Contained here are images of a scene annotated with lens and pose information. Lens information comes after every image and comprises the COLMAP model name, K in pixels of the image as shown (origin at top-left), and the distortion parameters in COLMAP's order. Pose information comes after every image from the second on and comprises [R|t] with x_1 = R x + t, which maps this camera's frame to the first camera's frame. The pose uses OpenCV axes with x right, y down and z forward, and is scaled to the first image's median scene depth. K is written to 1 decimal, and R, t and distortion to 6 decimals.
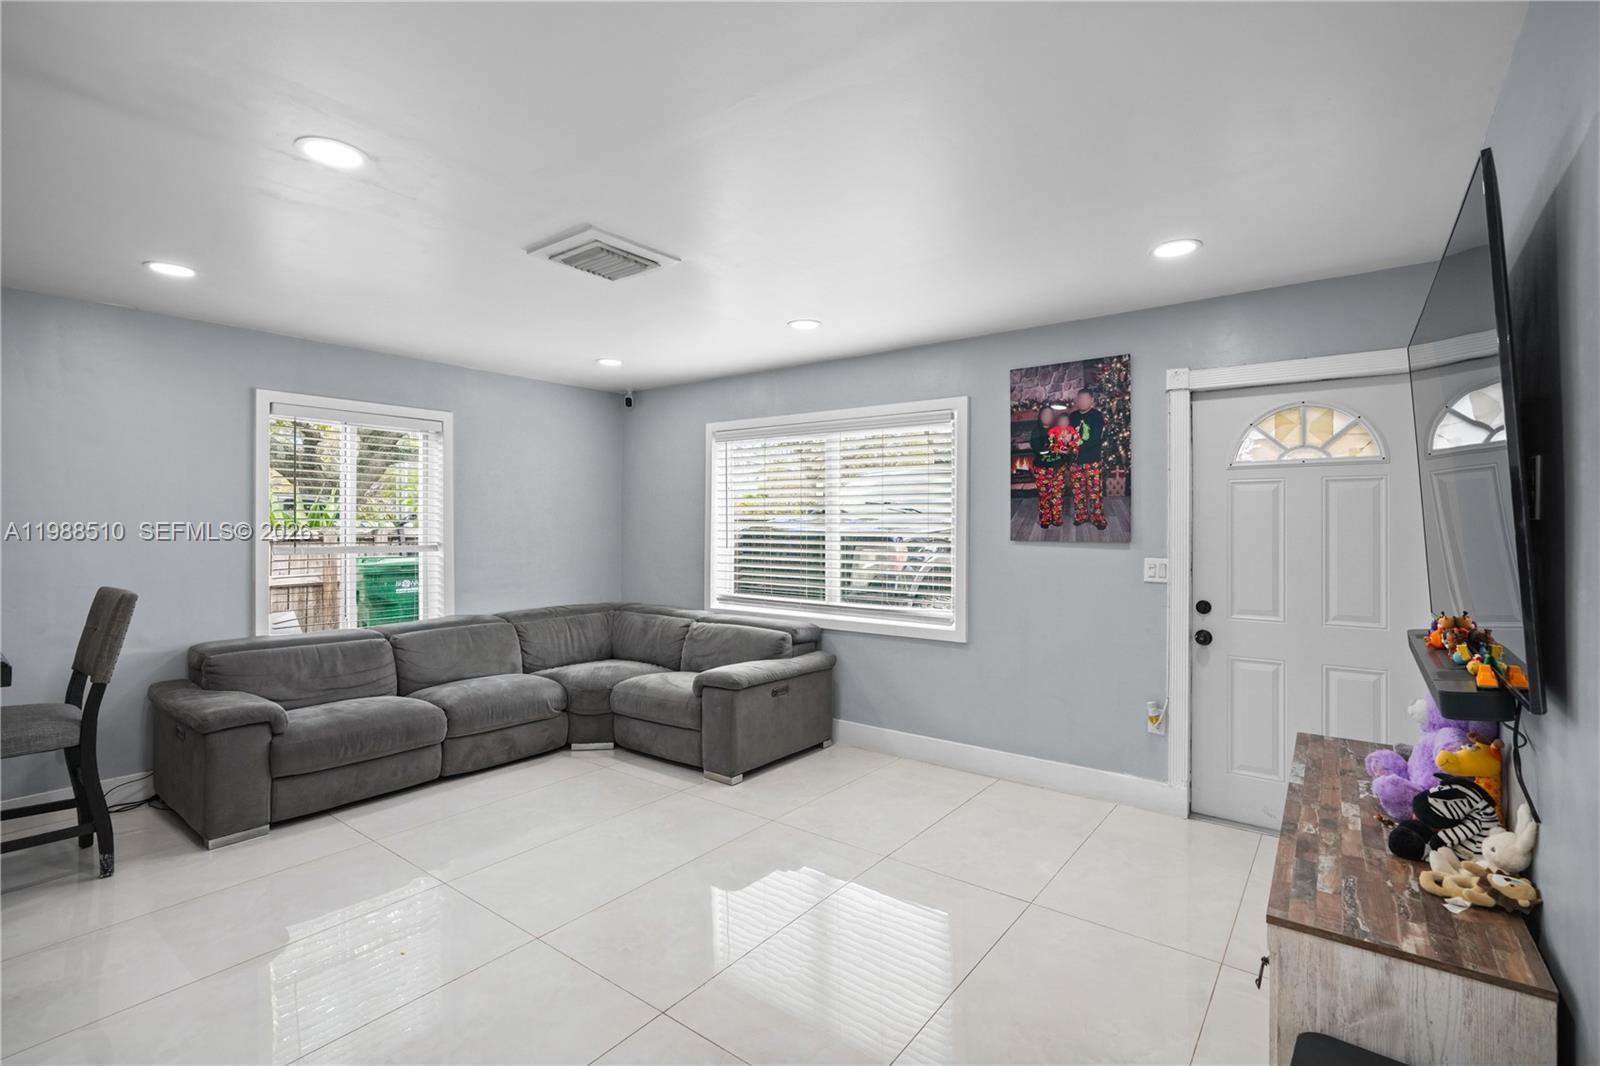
lens RADIAL K [[737.2, 0, 810.8], [0, 737.2, 528.2], [0, 0, 1]] dist [-0.007310, 0.002148]
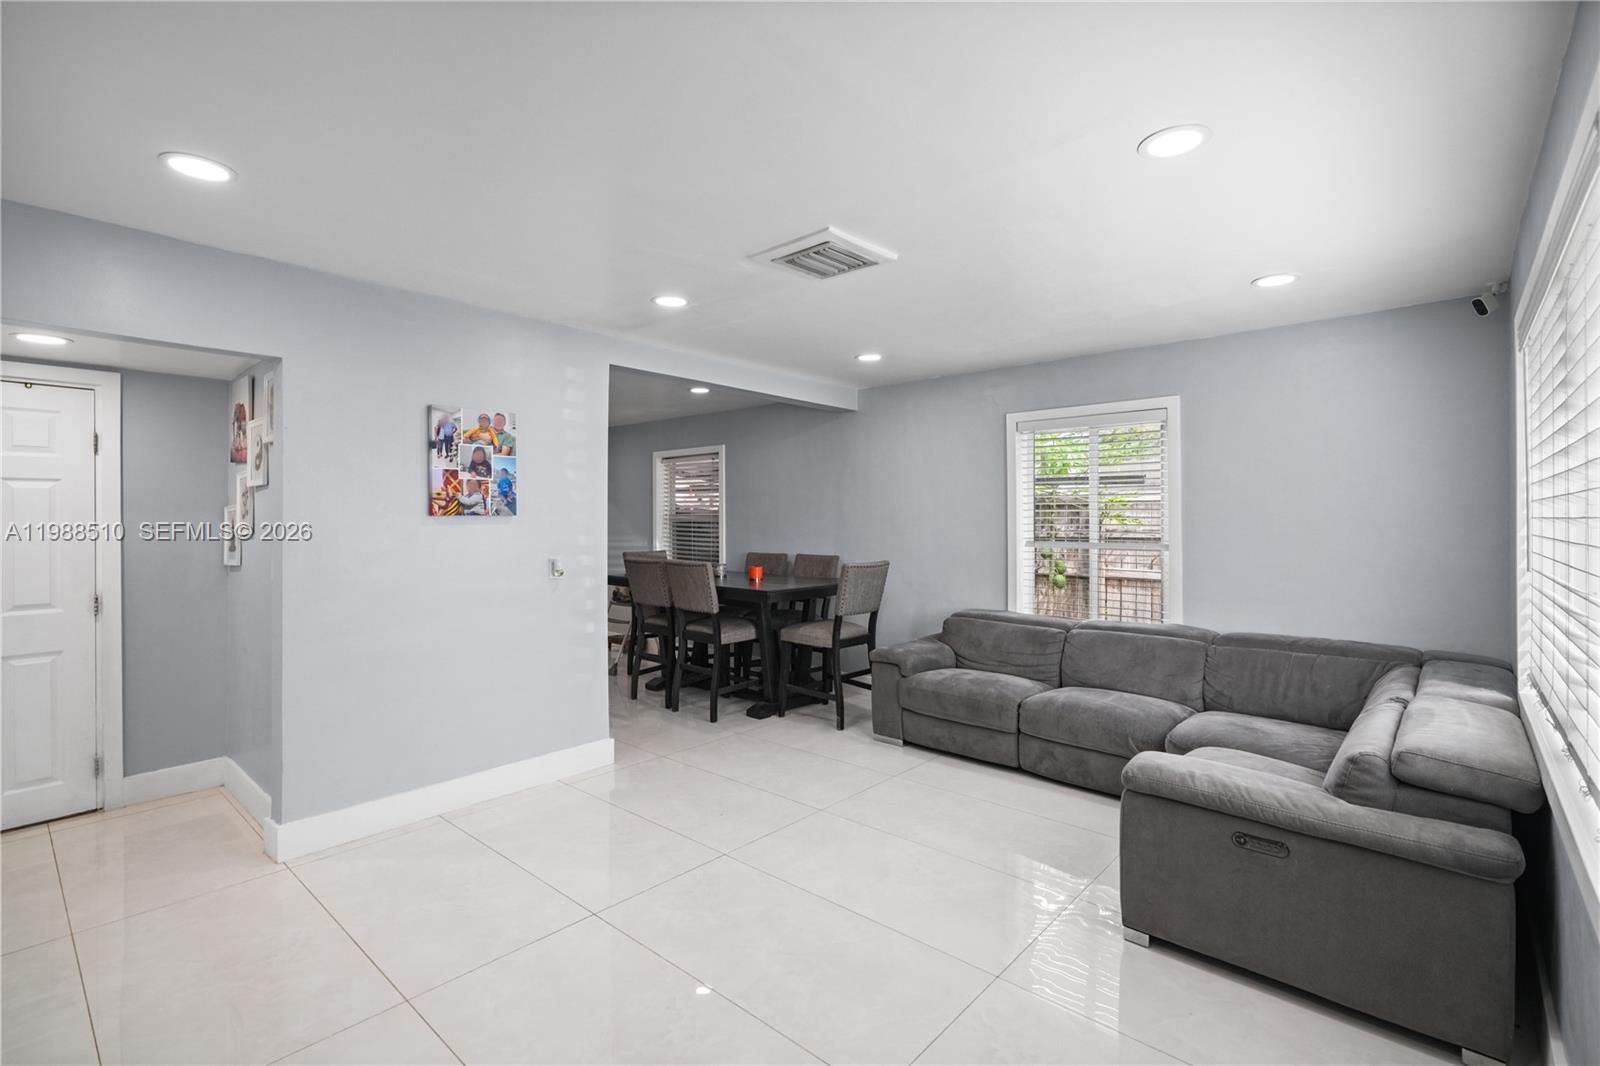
lens RADIAL K [[737.2, 0, 804.0], [0, 737.2, 530.7], [0, 0, 1]] dist [-0.007310, 0.002148]
pose [[-0.092164, 0.011824, -0.995674, 0.522952], [-0.003942, 0.999917, 0.012240, -0.003183], [0.995736, 0.005053, -0.092110, 0.767329]]
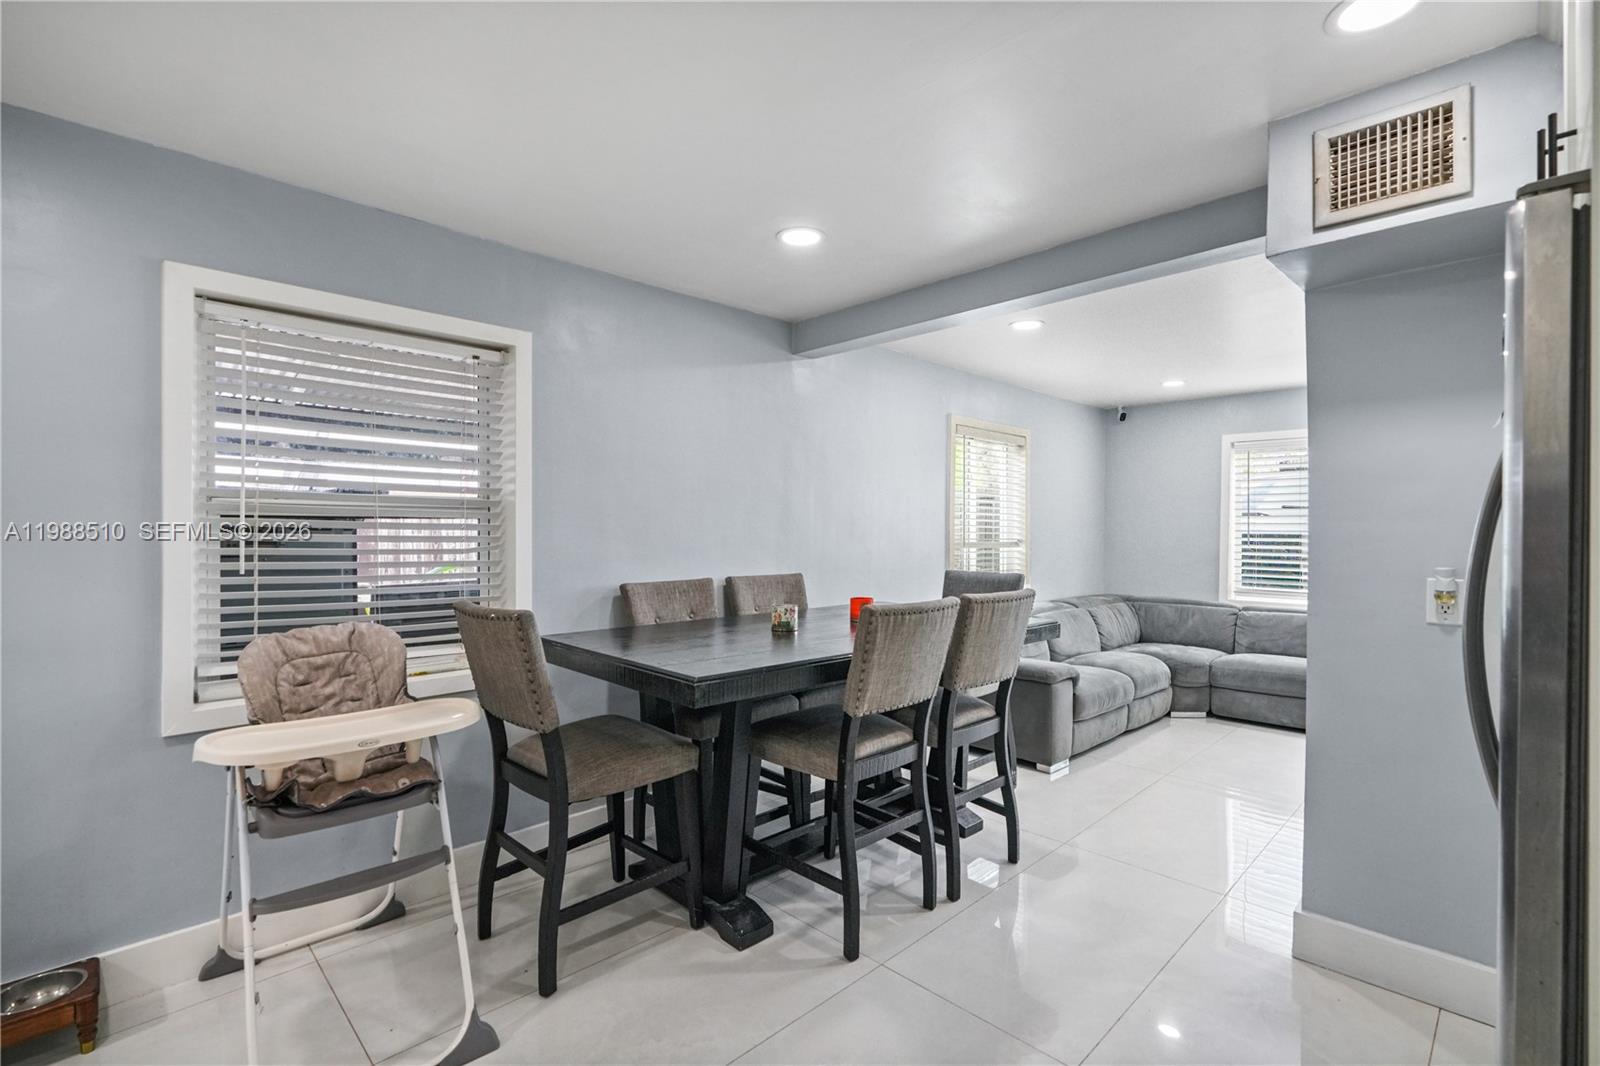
lens RADIAL K [[737.2, 0, 800.1], [0, 737.2, 526.8], [0, 0, 1]] dist [-0.007310, 0.002148]
pose [[0.988710, -0.001502, -0.149834, -0.824287], [0.000258, 0.999965, -0.008318, 0.010403], [0.149841, 0.008186, 0.988676, -0.273510]]
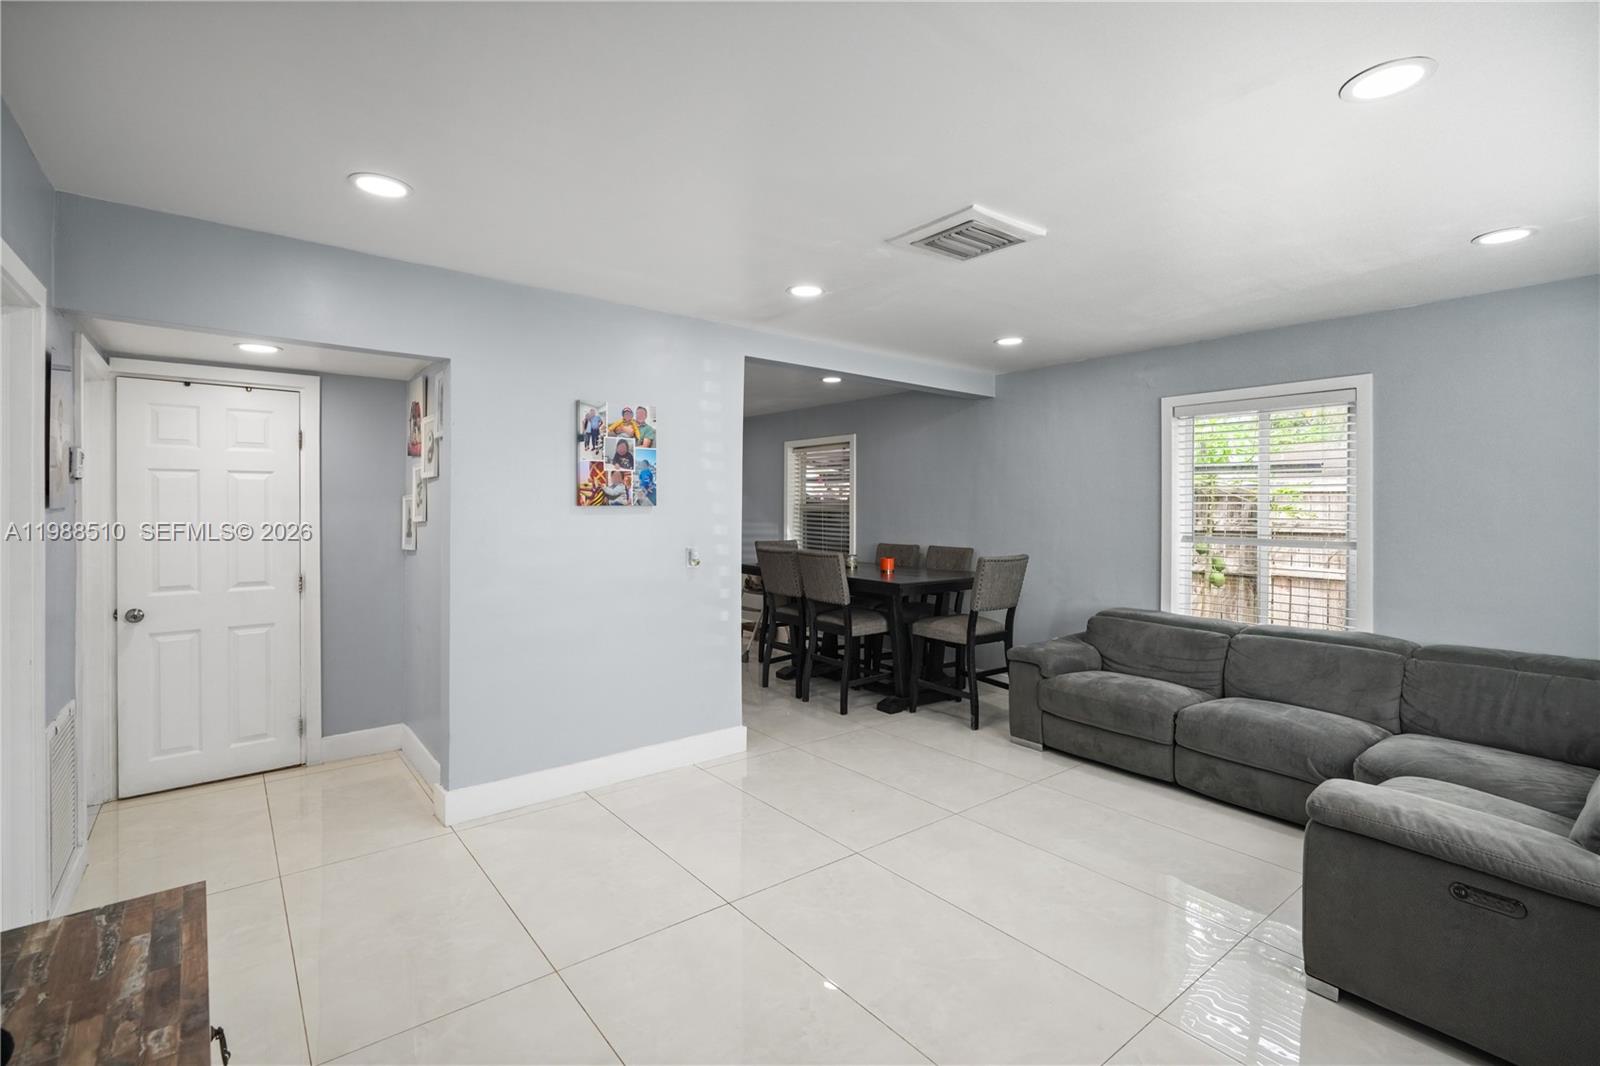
lens RADIAL K [[737.2, 0, 806.2], [0, 737.2, 527.8], [0, 0, 1]] dist [-0.007310, 0.002148]
pose [[-0.257674, 0.021615, -0.965990, 0.505808], [-0.010503, 0.999628, 0.025169, -0.007481], [0.966175, 0.016631, -0.257351, 0.754342]]
